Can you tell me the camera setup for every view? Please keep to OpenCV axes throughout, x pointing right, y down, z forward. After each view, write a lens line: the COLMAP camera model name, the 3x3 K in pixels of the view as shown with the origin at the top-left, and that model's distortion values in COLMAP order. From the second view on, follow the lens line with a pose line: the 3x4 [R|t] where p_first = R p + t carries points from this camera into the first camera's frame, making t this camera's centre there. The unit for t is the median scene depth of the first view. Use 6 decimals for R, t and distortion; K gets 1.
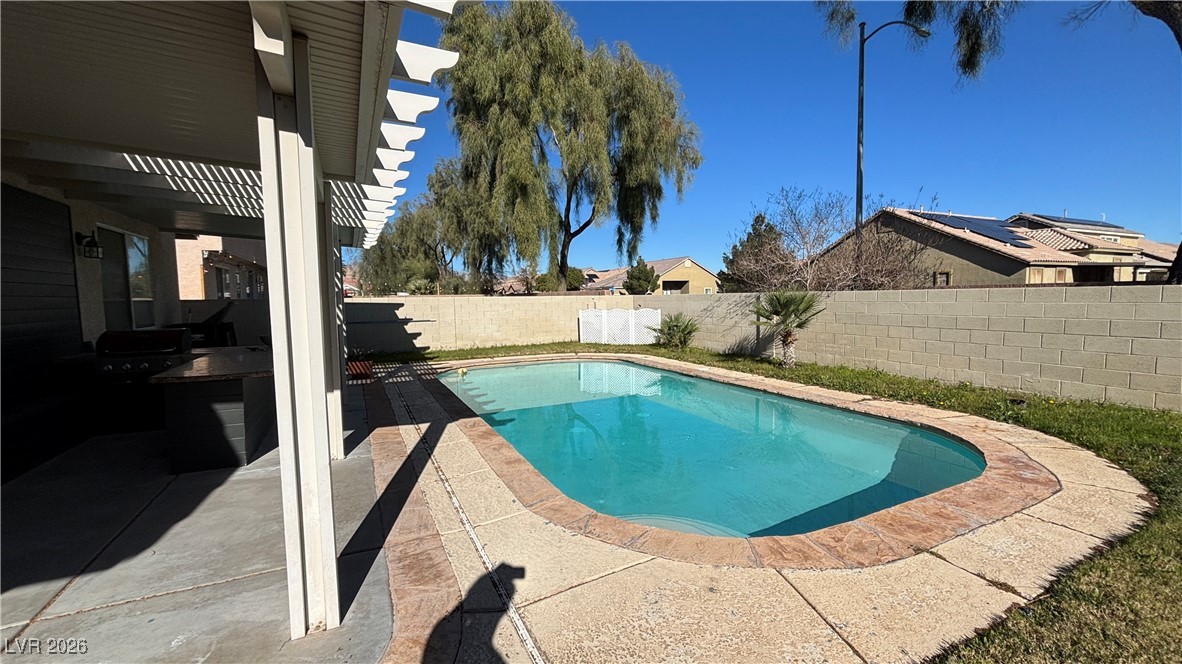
lens RADIAL K [[478.2, 0, 594.5], [0, 478.2, 329.7], [0, 0, 1]] dist [-0.000251, 0.000460]
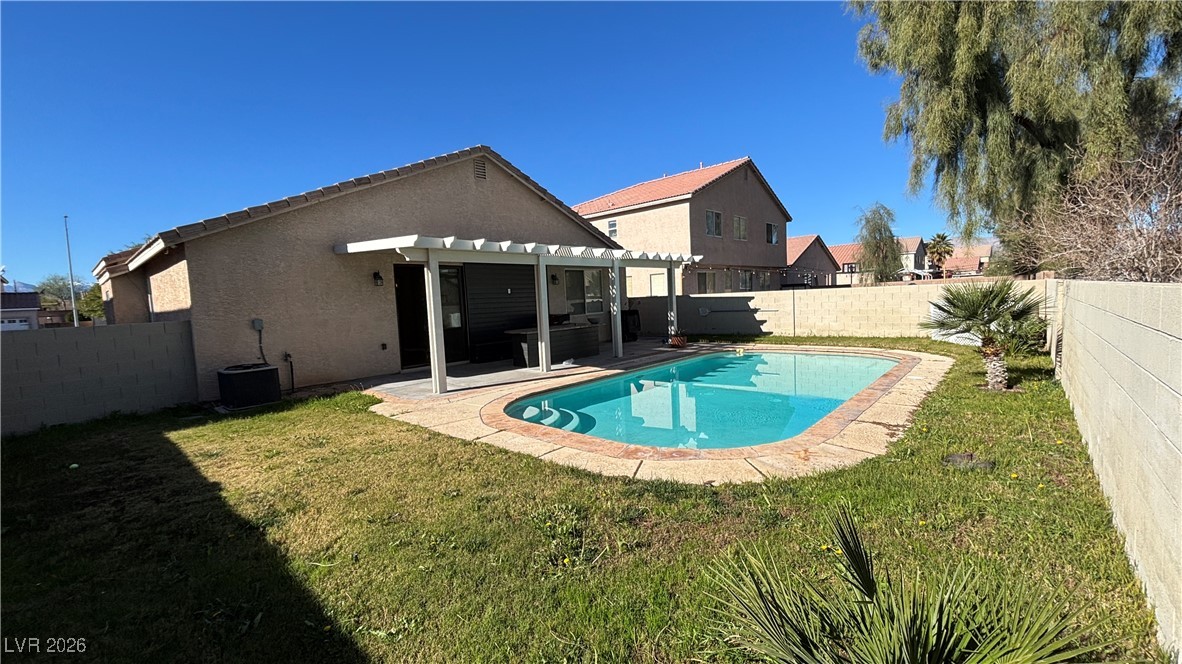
lens RADIAL K [[478.2, 0, 590.1], [0, 478.2, 333.5], [0, 0, 1]] dist [-0.000251, 0.000460]
pose [[0.349954, 0.066389, -0.934411, 1.737226], [-0.025286, 0.997792, 0.061422, -0.064869], [0.936426, 0.002133, 0.350860, 0.389150]]
